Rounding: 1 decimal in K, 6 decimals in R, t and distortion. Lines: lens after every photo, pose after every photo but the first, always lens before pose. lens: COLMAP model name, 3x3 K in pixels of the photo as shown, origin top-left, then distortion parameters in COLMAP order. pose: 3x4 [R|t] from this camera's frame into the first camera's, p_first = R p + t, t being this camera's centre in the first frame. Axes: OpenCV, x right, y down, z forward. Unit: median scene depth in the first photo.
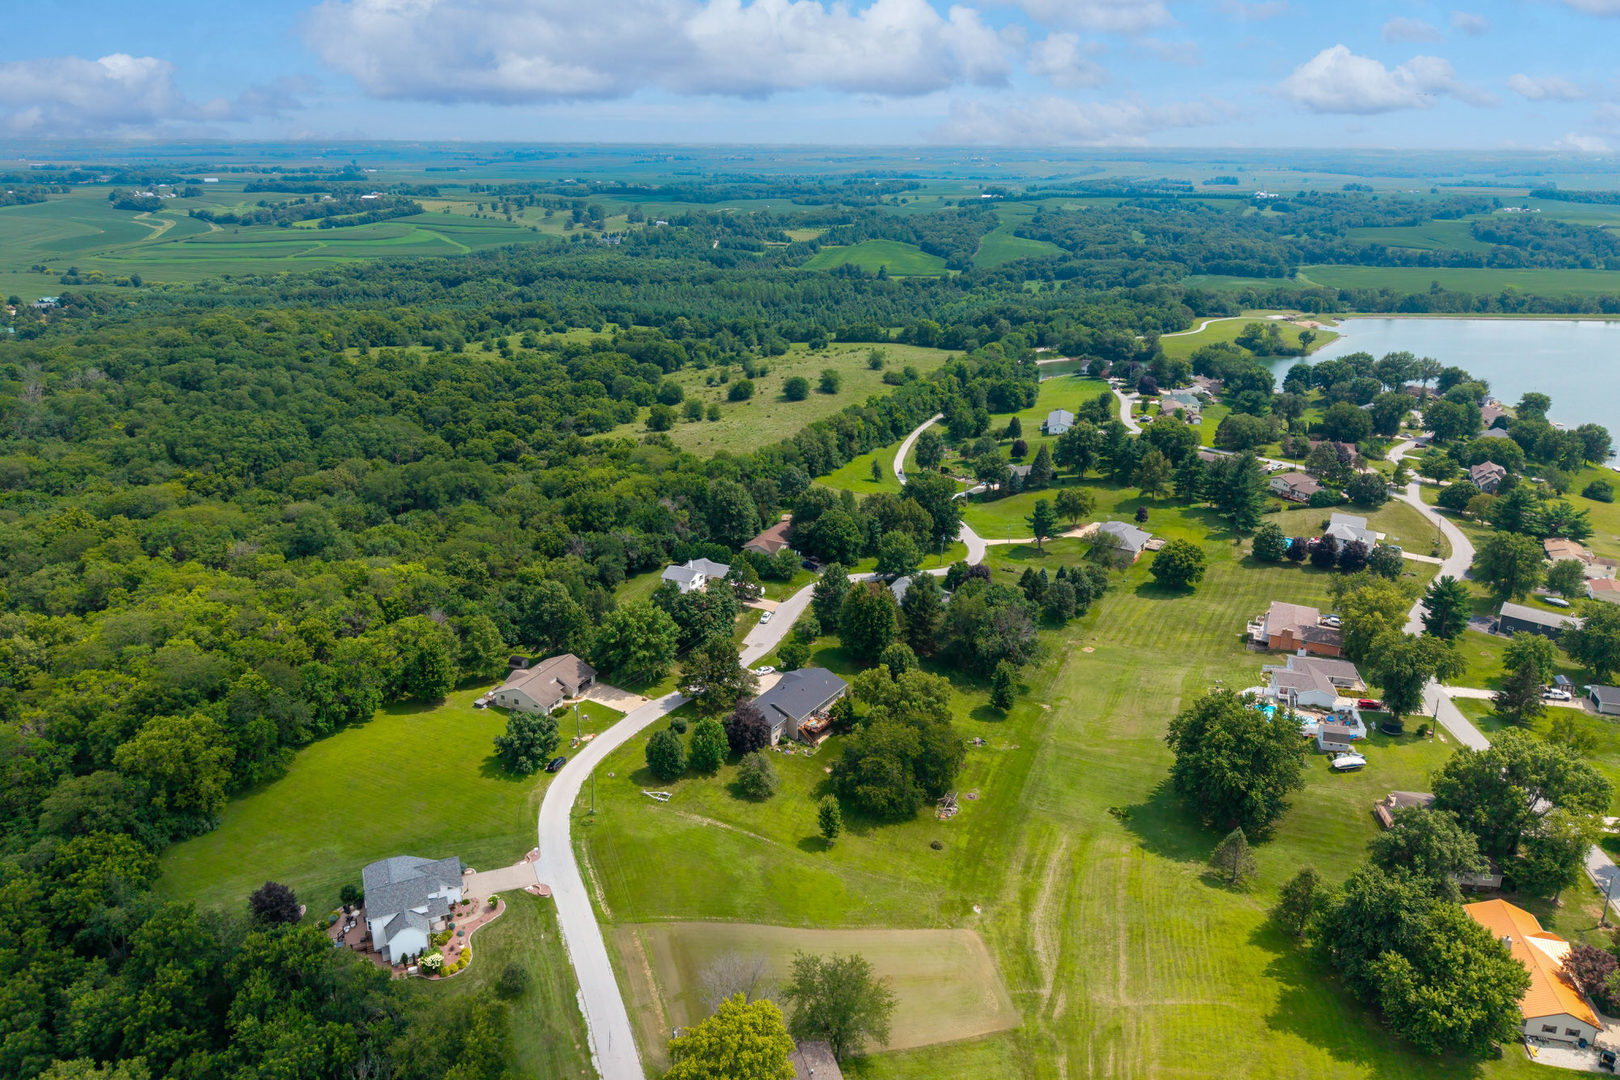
lens RADIAL K [[1077.3, 0, 803.3], [0, 1077.3, 487.2], [0, 0, 1]] dist [0.044233, -0.061903]
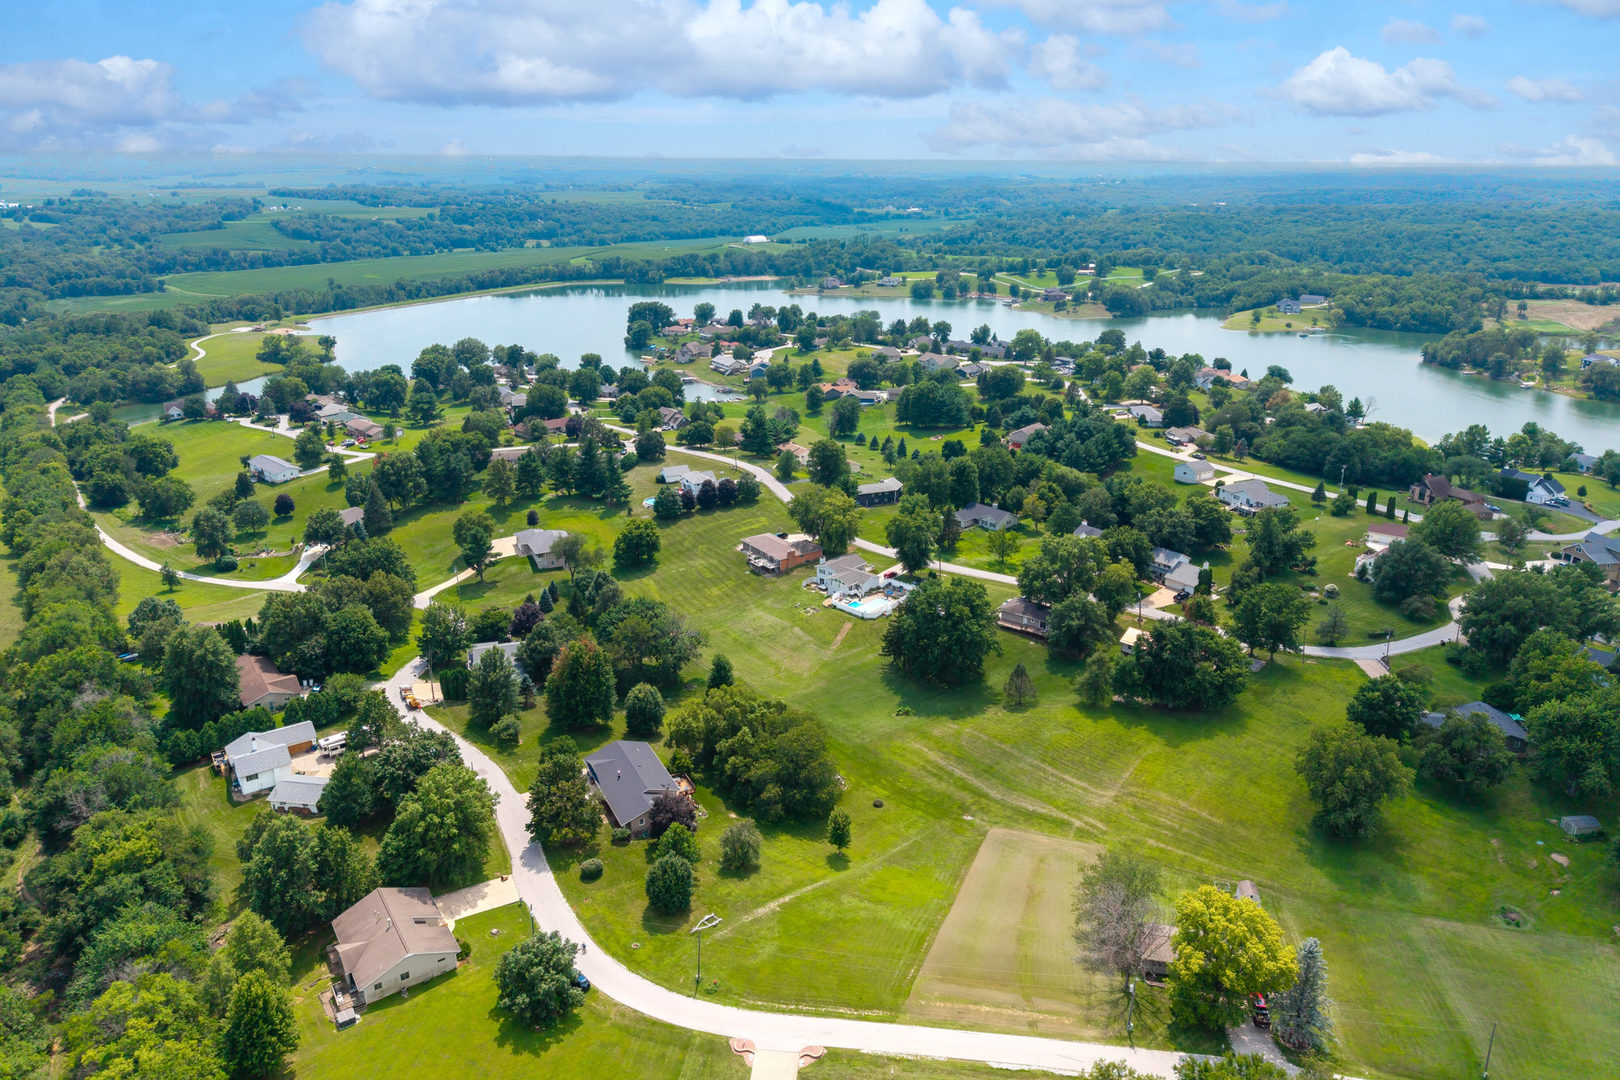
lens RADIAL K [[1077.3, 0, 803.3], [0, 1077.3, 487.2], [0, 0, 1]] dist [0.044233, -0.061903]
pose [[0.481738, -0.258457, 0.837334, -0.842776], [0.260388, 0.954578, 0.144838, -0.168894], [-0.836736, 0.148258, 0.527156, 0.509031]]
